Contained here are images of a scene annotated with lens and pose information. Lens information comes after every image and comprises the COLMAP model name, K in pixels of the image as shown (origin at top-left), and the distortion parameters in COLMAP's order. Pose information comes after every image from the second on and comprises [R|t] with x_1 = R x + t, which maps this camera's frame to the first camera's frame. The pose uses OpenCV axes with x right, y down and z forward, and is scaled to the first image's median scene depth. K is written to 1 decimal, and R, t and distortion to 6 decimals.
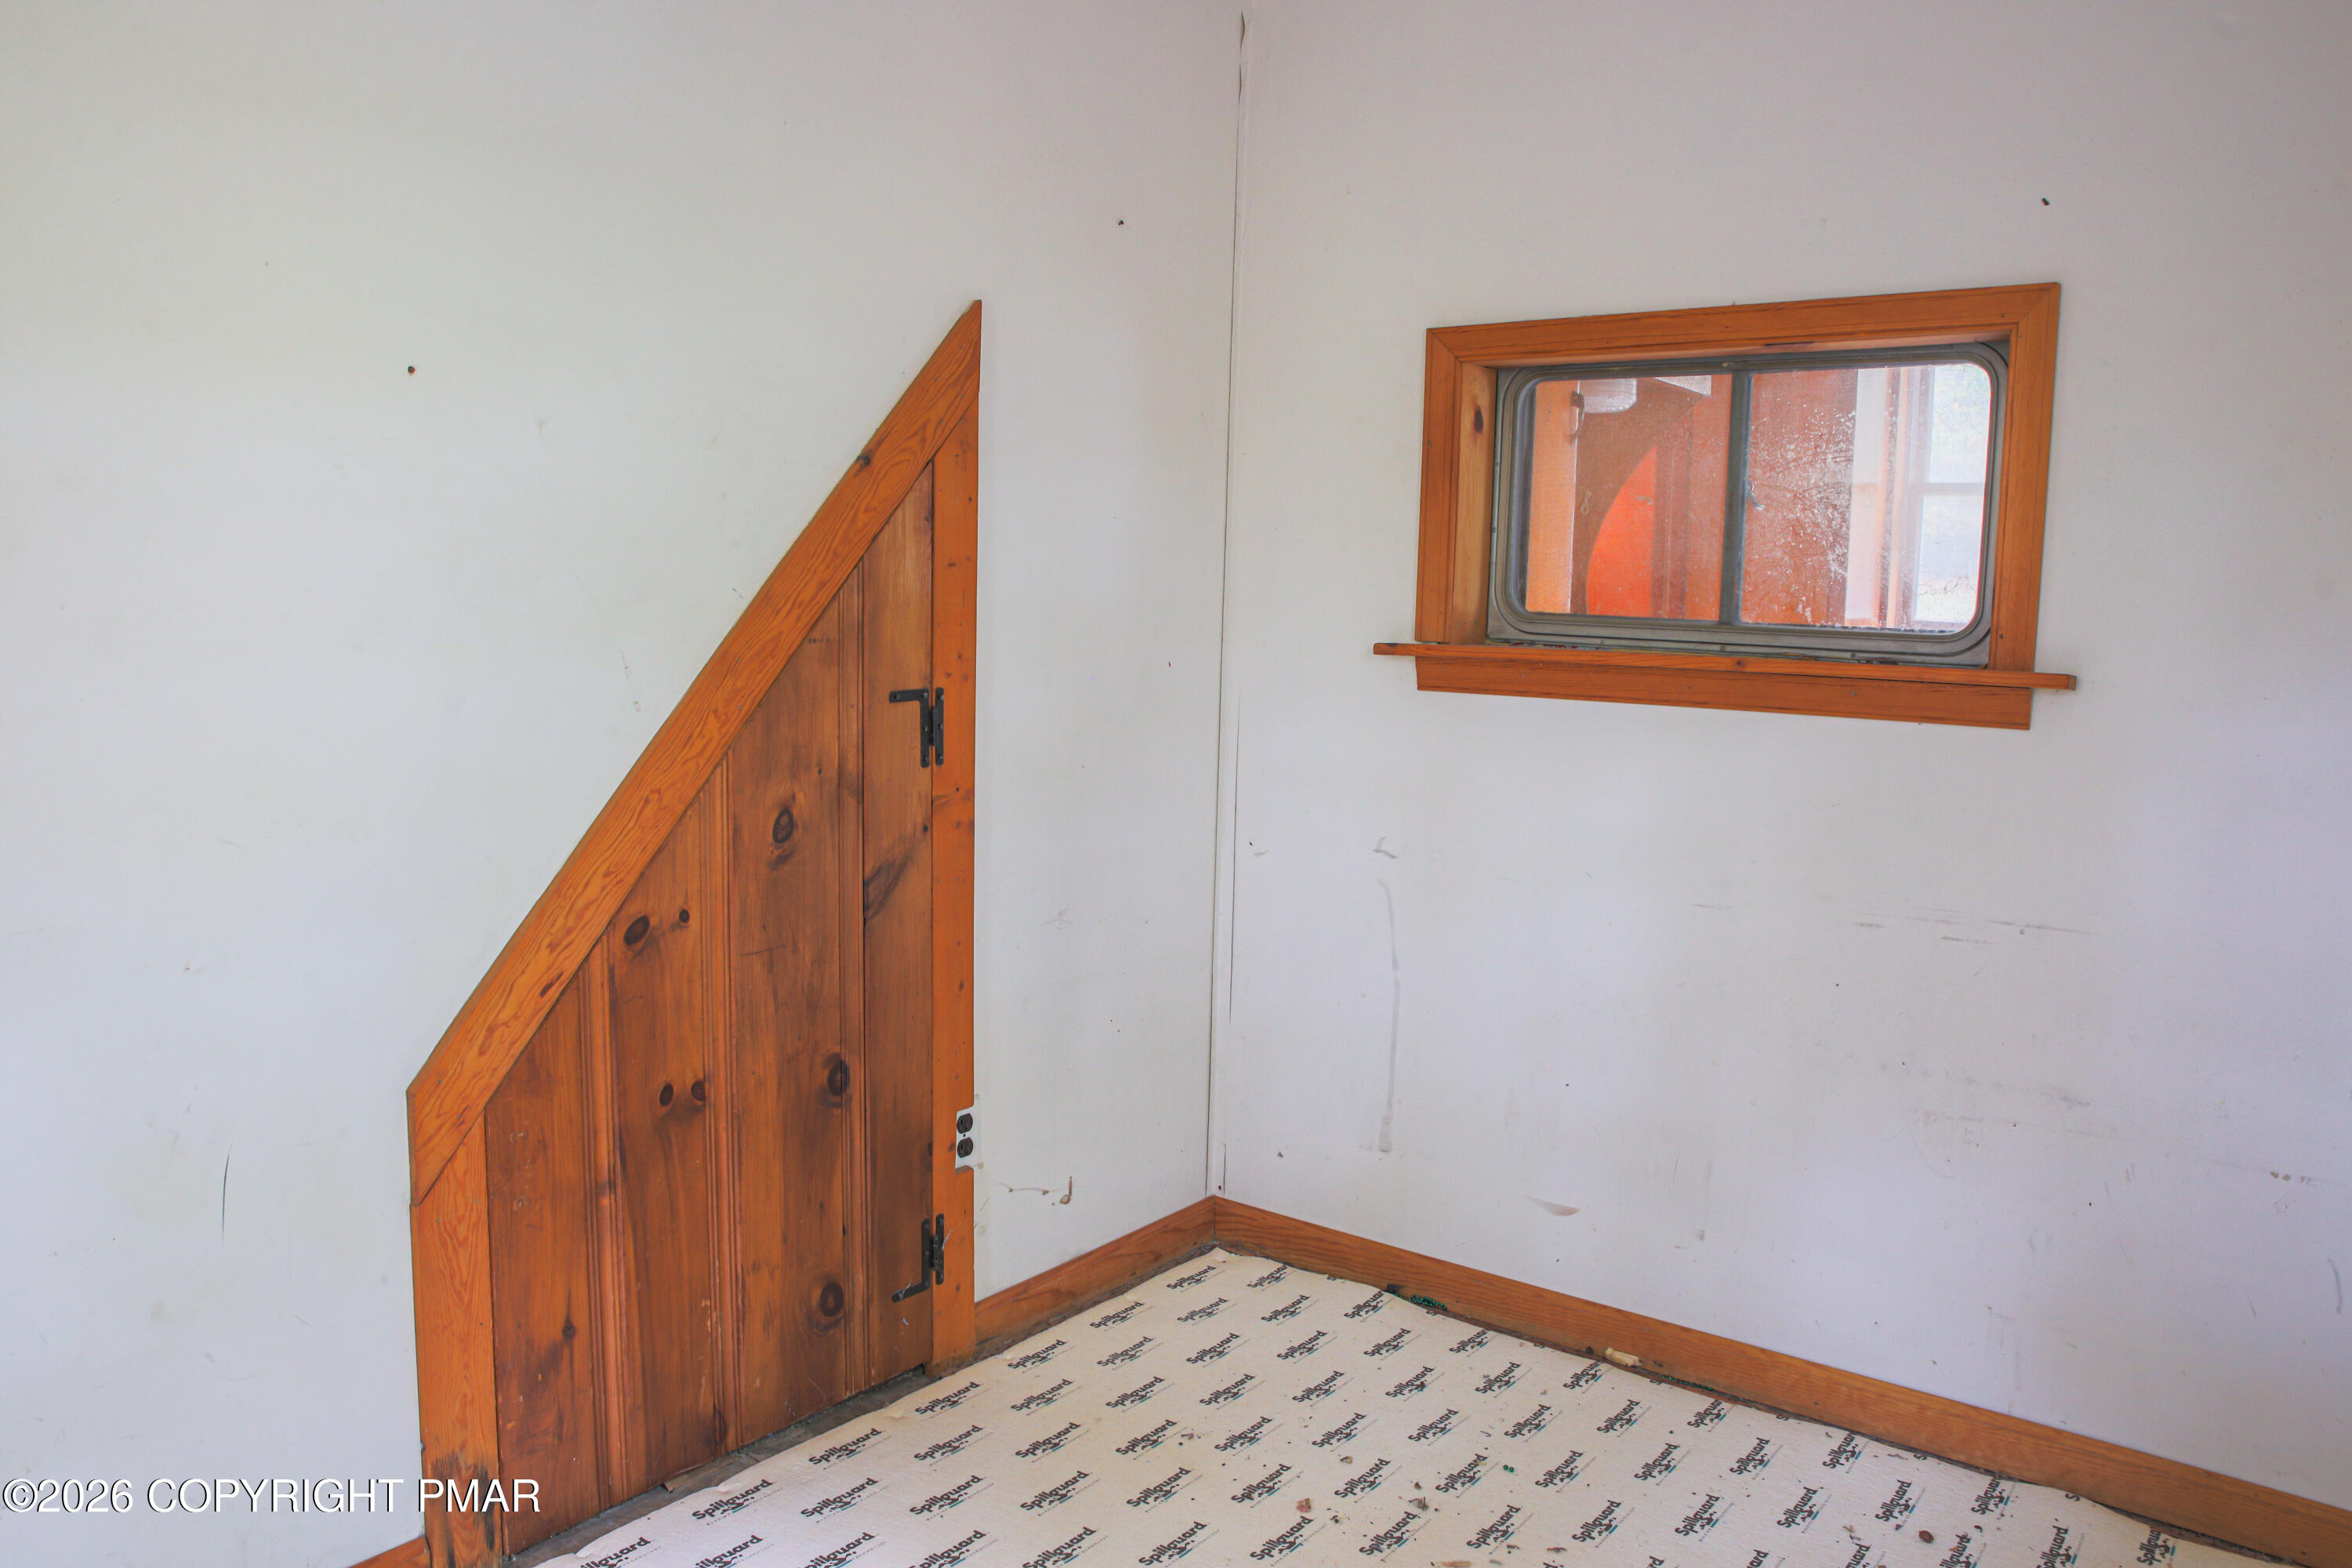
lens RADIAL K [[1681.0, 0, 1176.0], [0, 1681.0, 784.0], [0, 0, 1]] dist [-0.140876, 0.098711]
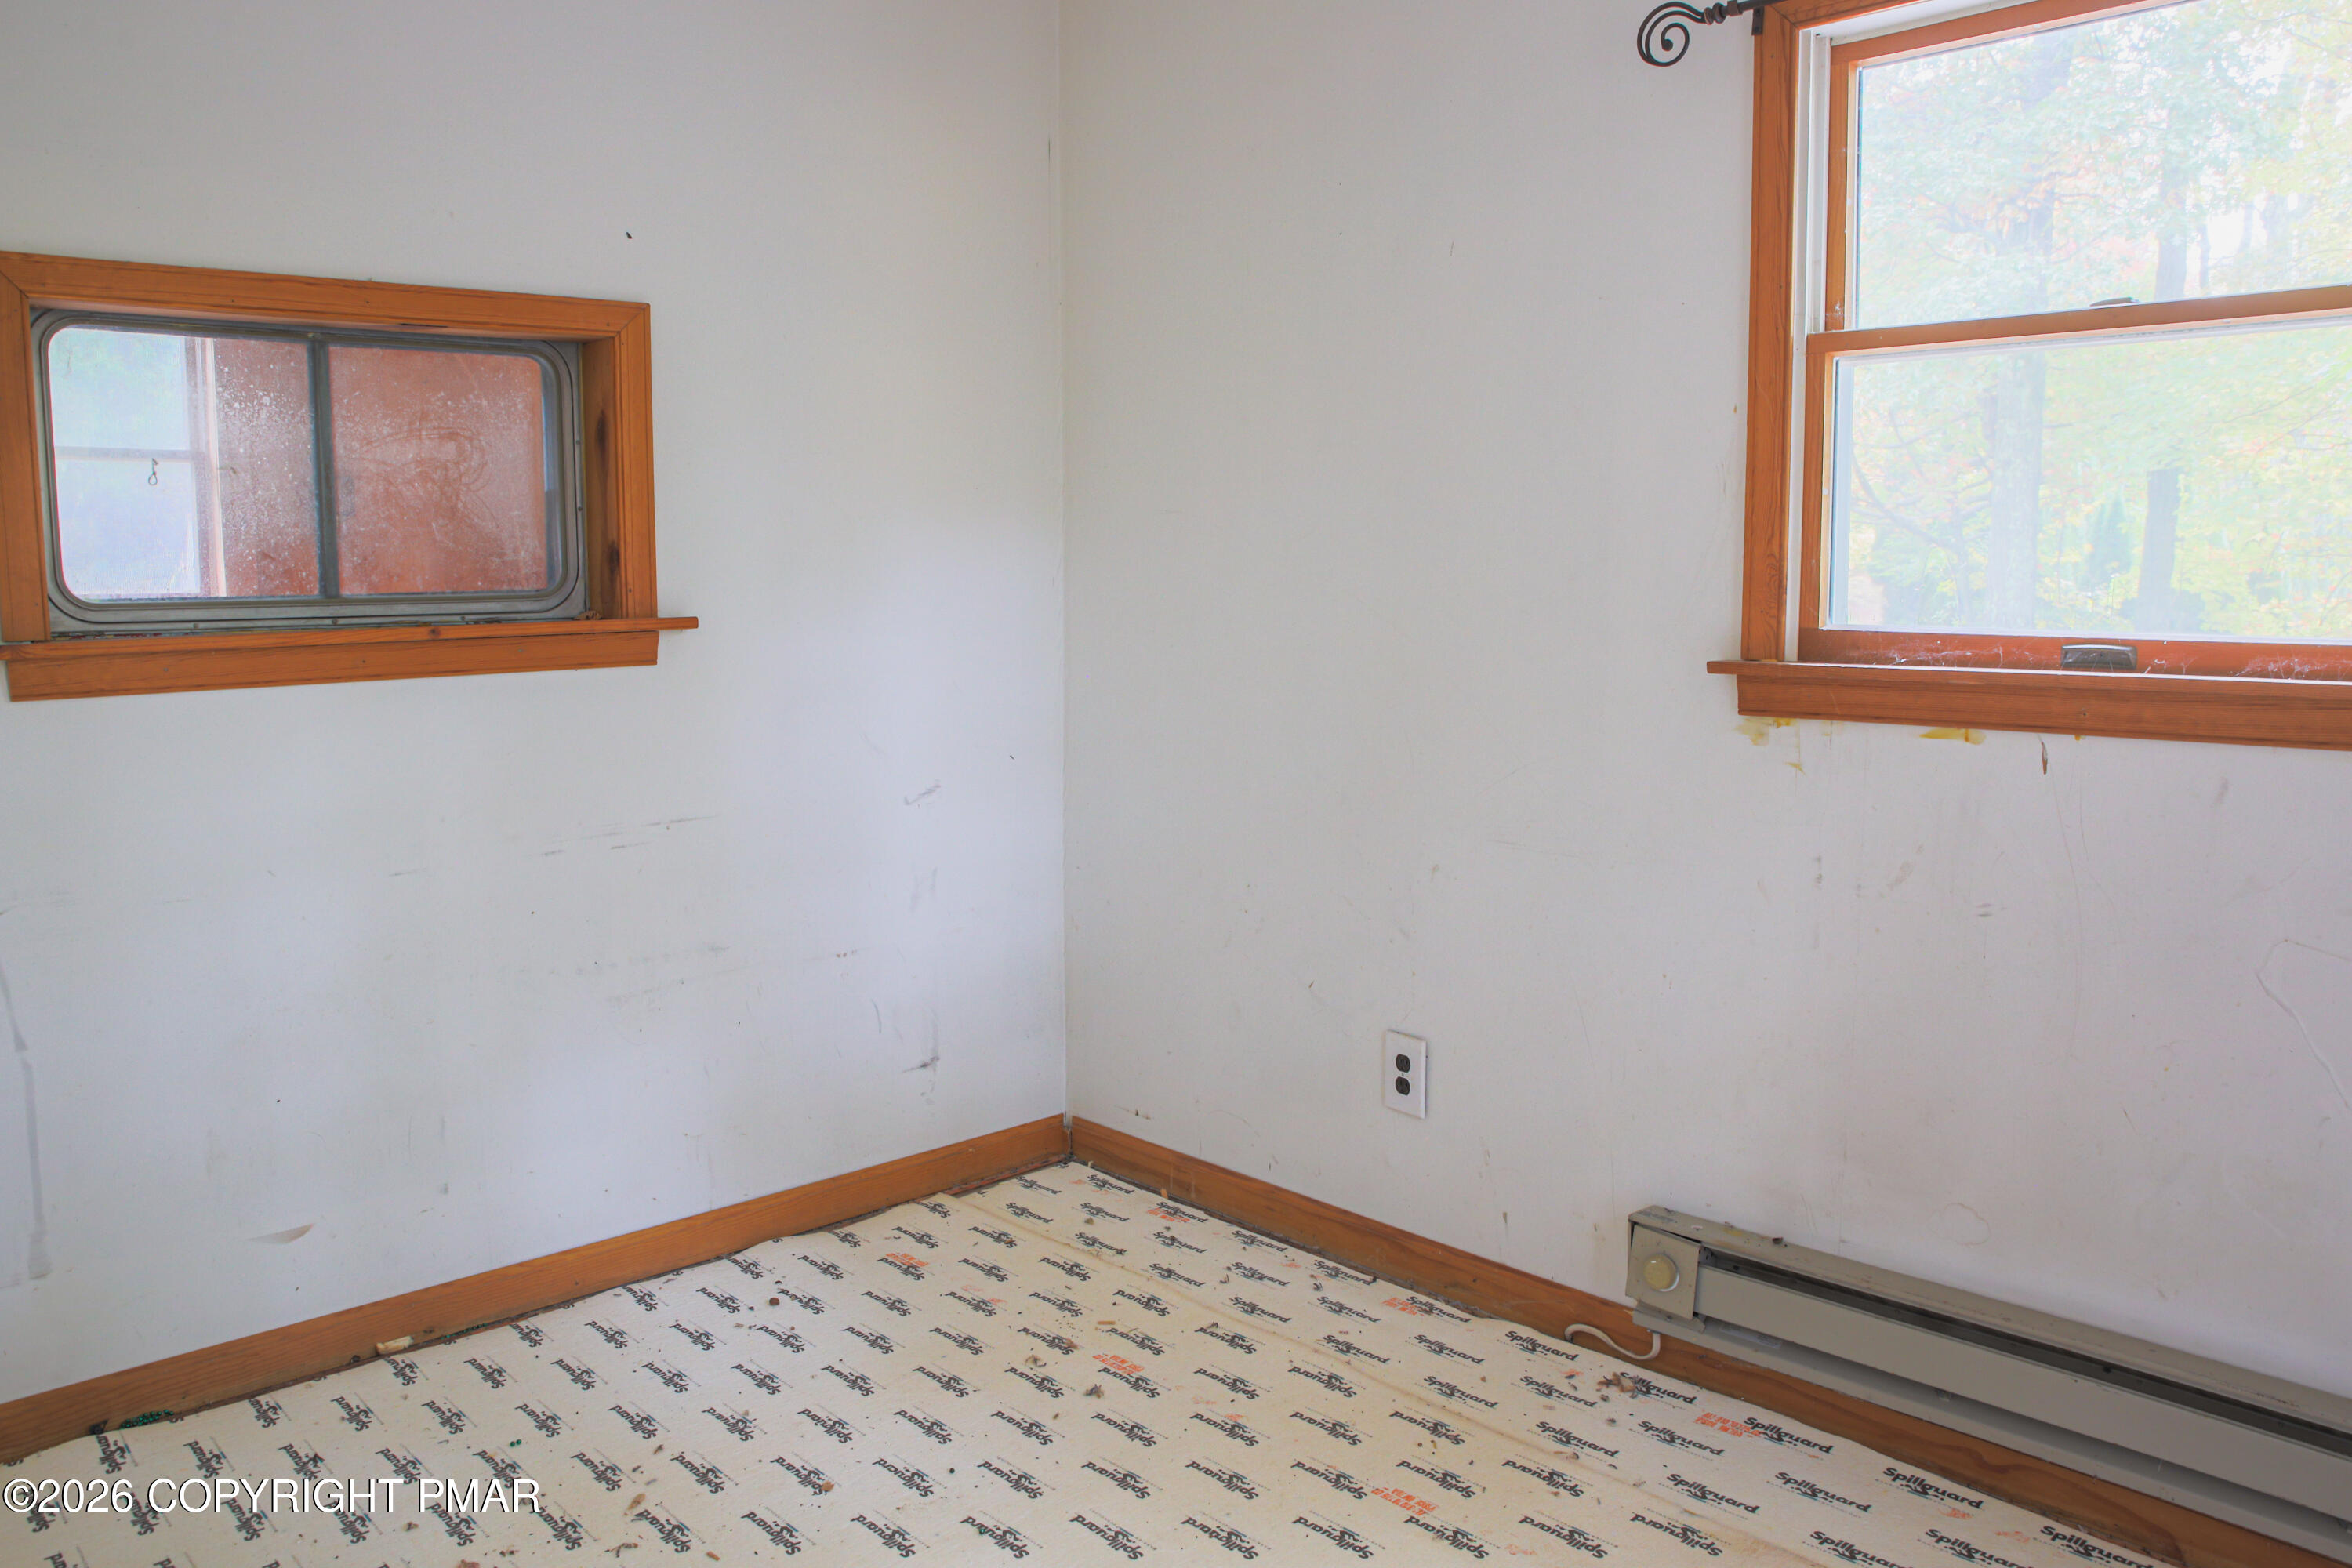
lens RADIAL K [[1751.2, 0, 1137.1], [0, 1751.2, 785.9], [0, 0, 1]] dist [-0.143758, 0.100333]
pose [[0.168559, -0.149070, 0.974354, -0.637155], [0.125127, 0.983737, 0.128859, -0.059787], [-0.977717, 0.100198, 0.184470, 0.369806]]
